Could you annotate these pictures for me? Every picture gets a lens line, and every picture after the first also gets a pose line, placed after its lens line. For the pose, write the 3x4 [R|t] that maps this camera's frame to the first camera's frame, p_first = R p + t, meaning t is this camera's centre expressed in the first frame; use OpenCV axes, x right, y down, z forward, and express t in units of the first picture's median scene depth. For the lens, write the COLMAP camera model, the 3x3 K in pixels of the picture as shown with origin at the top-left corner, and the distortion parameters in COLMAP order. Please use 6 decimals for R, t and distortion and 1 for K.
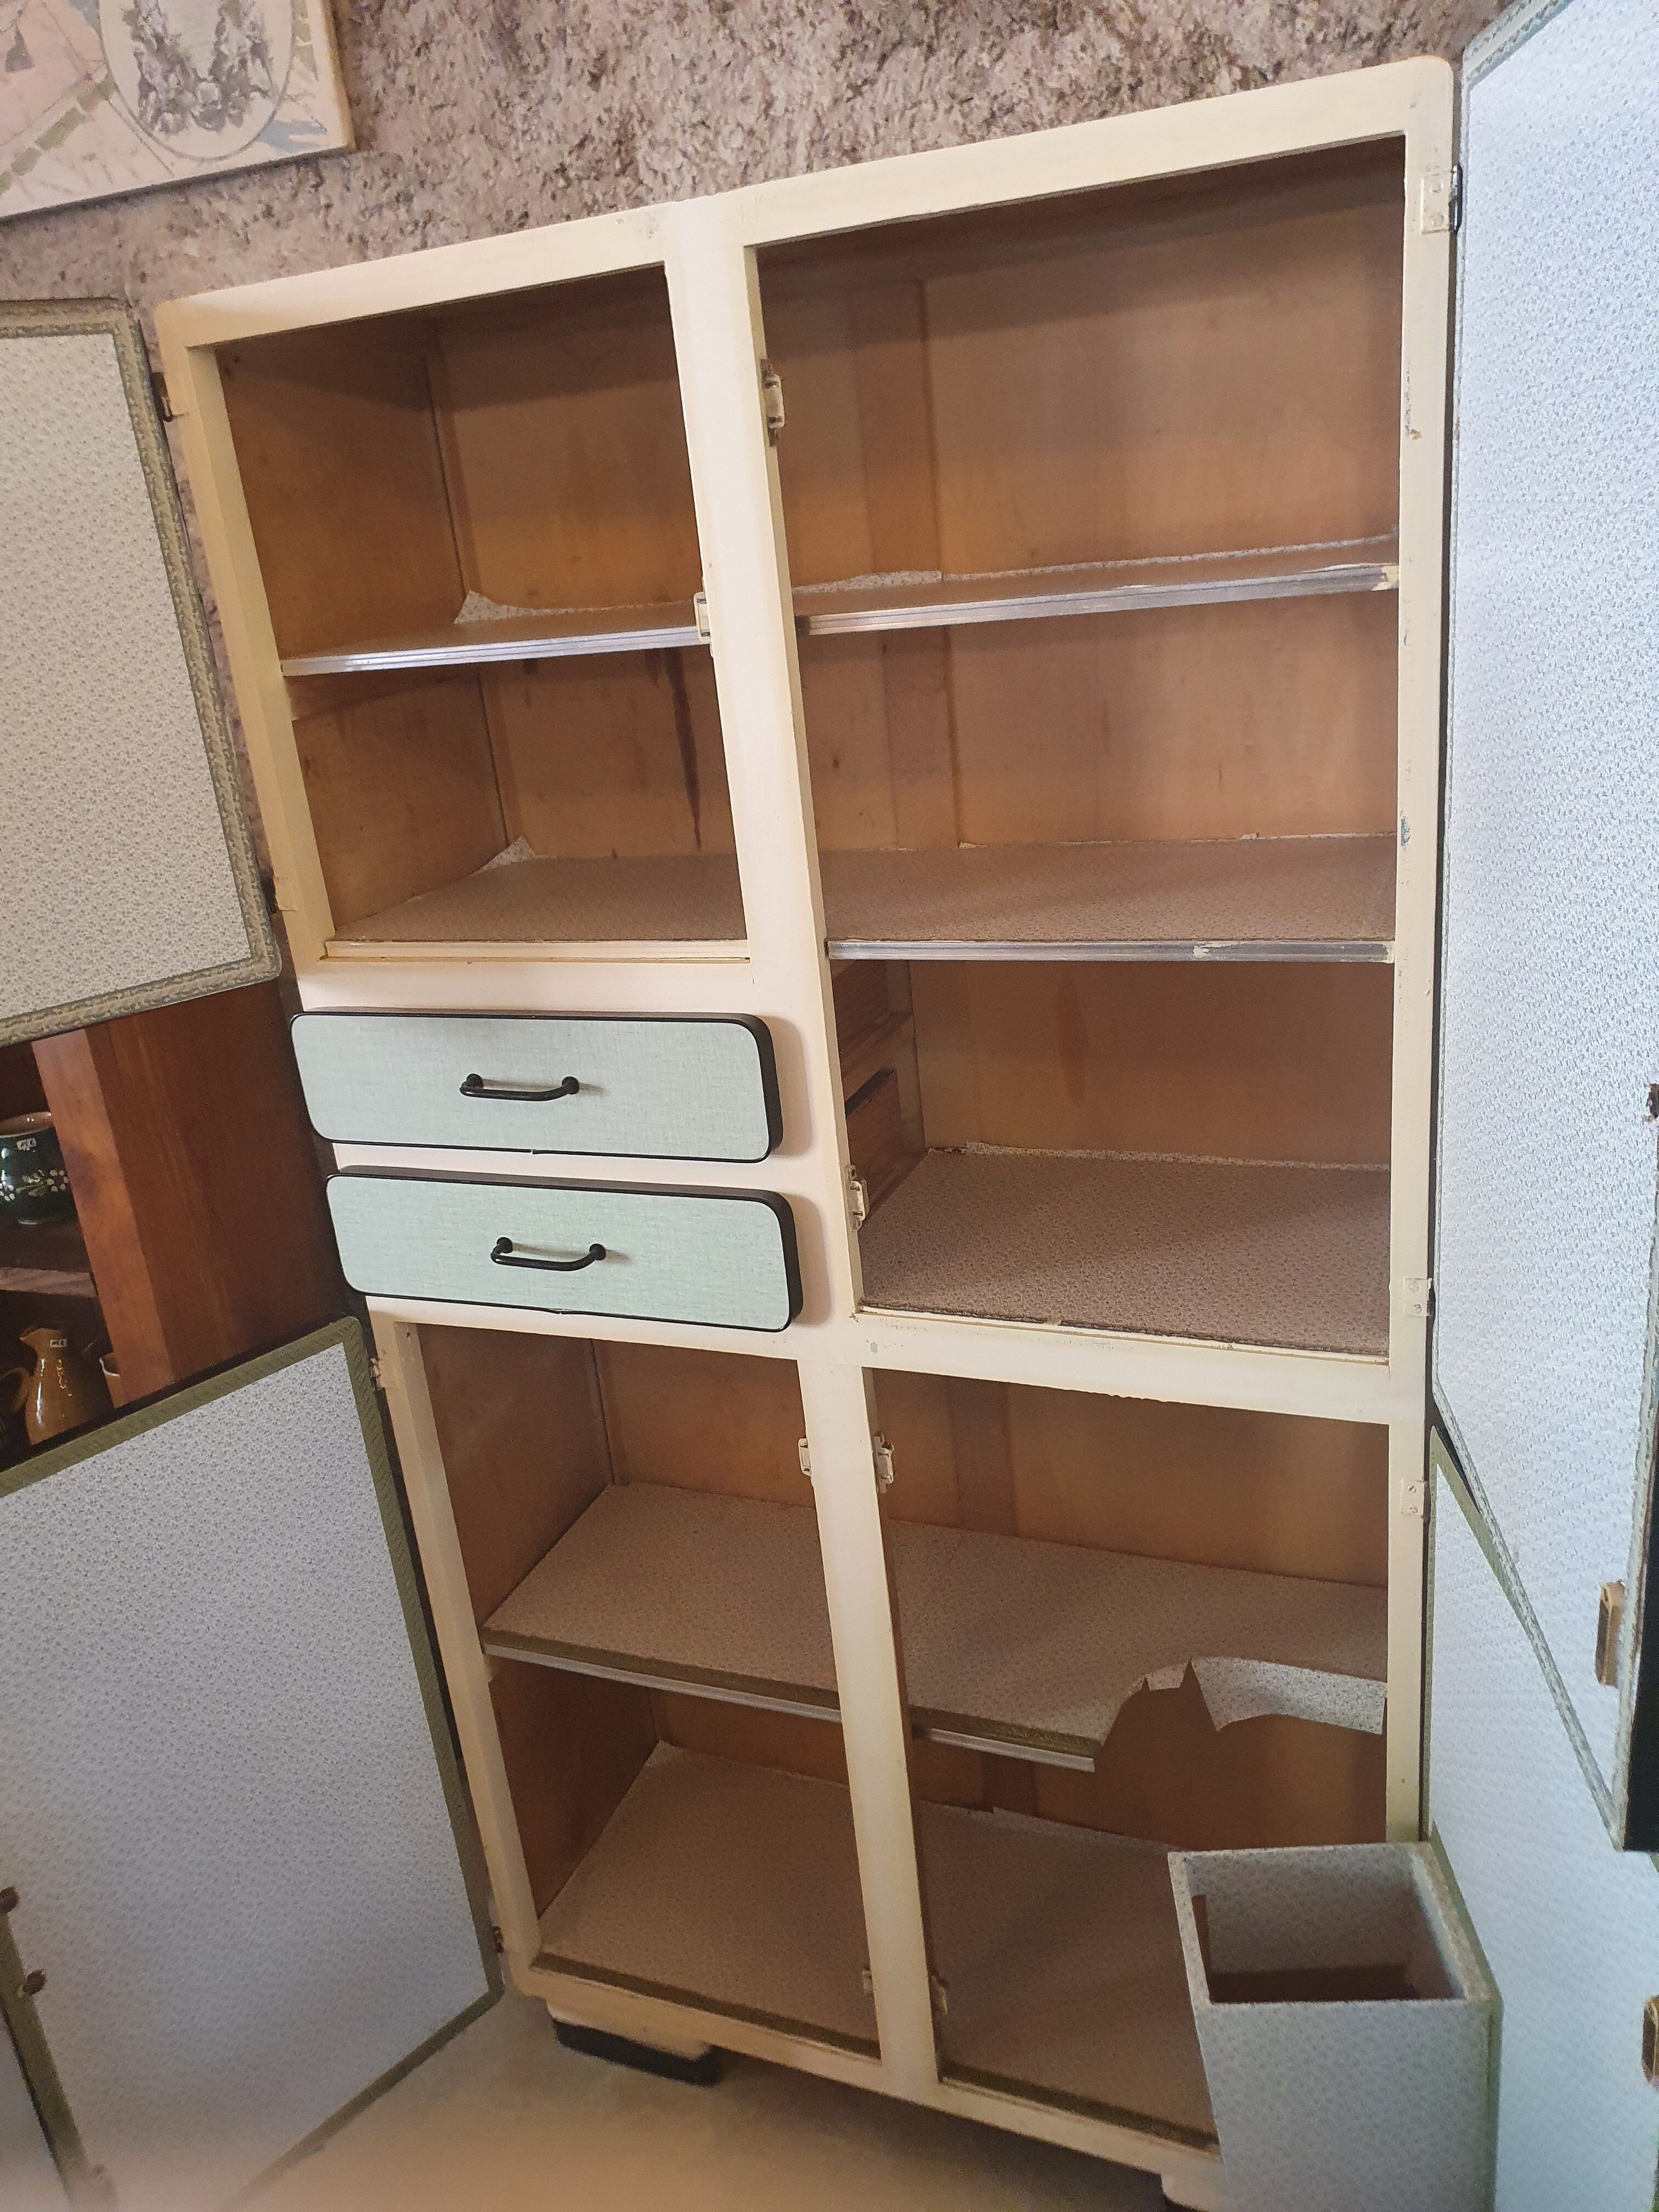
lens RADIAL K [[1745.3, 0, 838.8], [0, 1745.3, 1147.9], [0, 0, 1]] dist [0.051831, -0.056835]
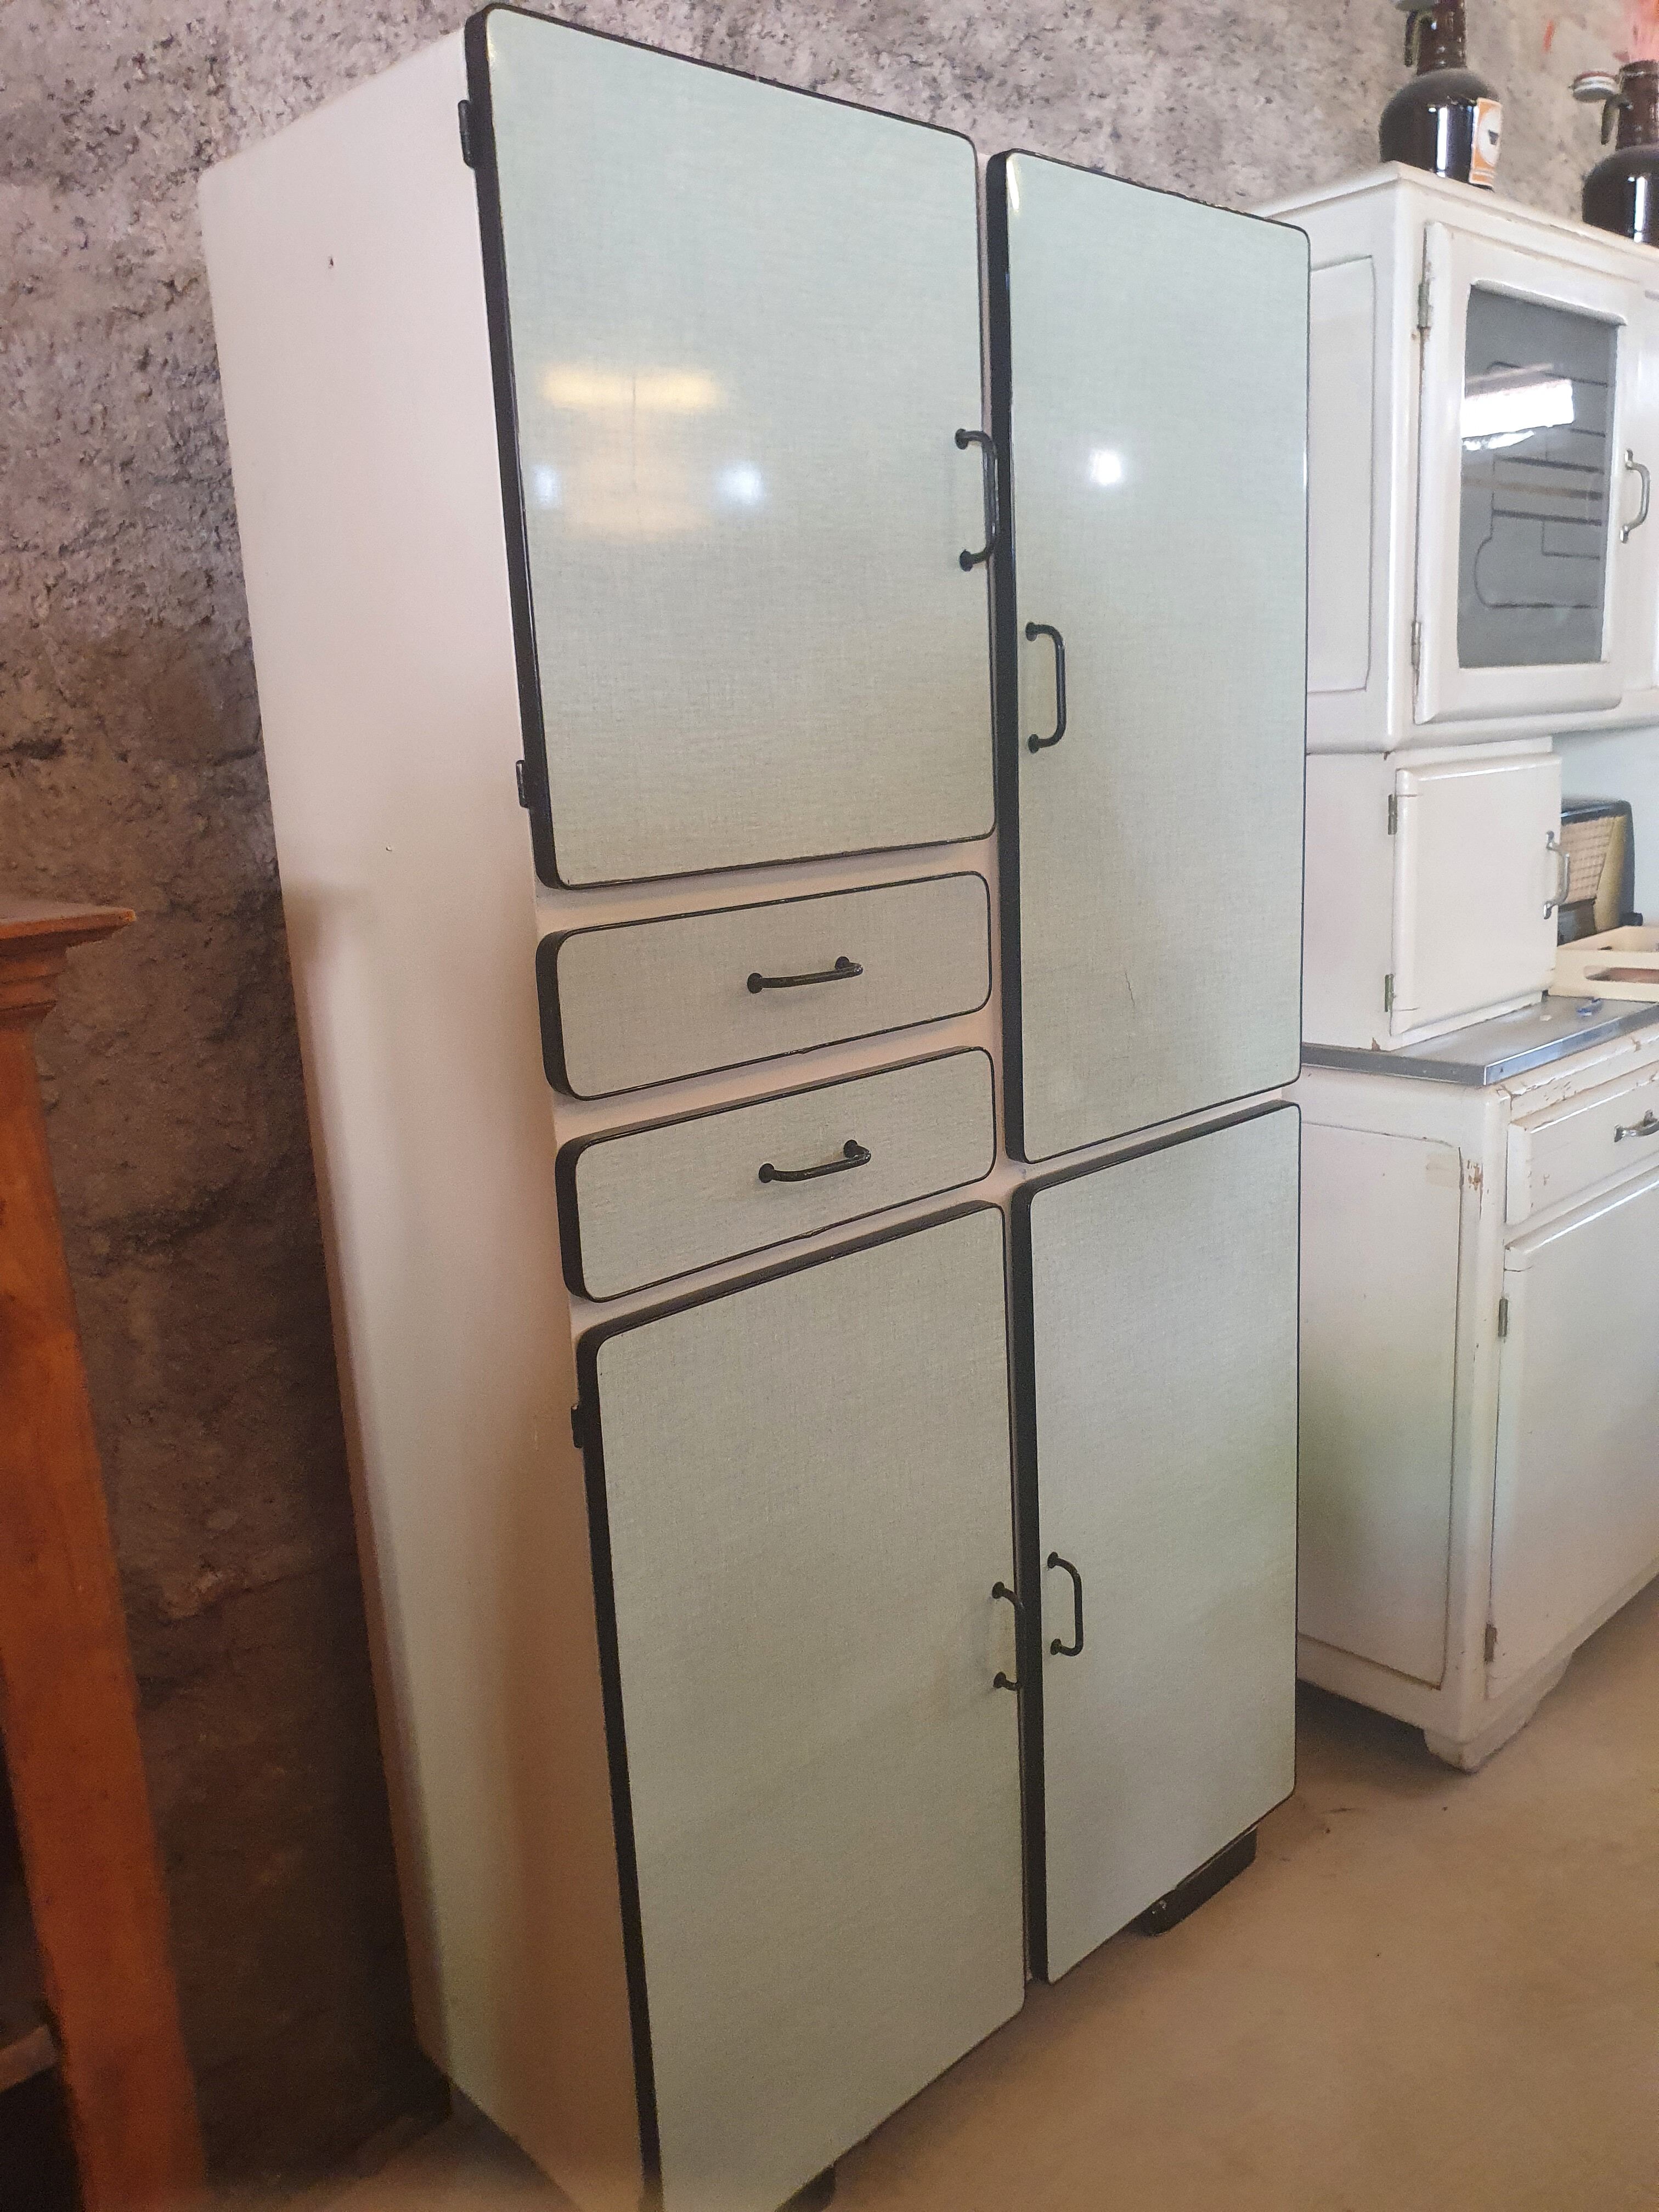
lens RADIAL K [[1745.3, 0, 824.0], [0, 1745.3, 1105.3], [0, 0, 1]] dist [0.051831, -0.056835]
pose [[0.408996, -0.119467, 0.904682, -0.832936], [0.324006, 0.945809, -0.021581, 0.044136], [-0.853078, 0.301949, 0.425540, 0.499572]]
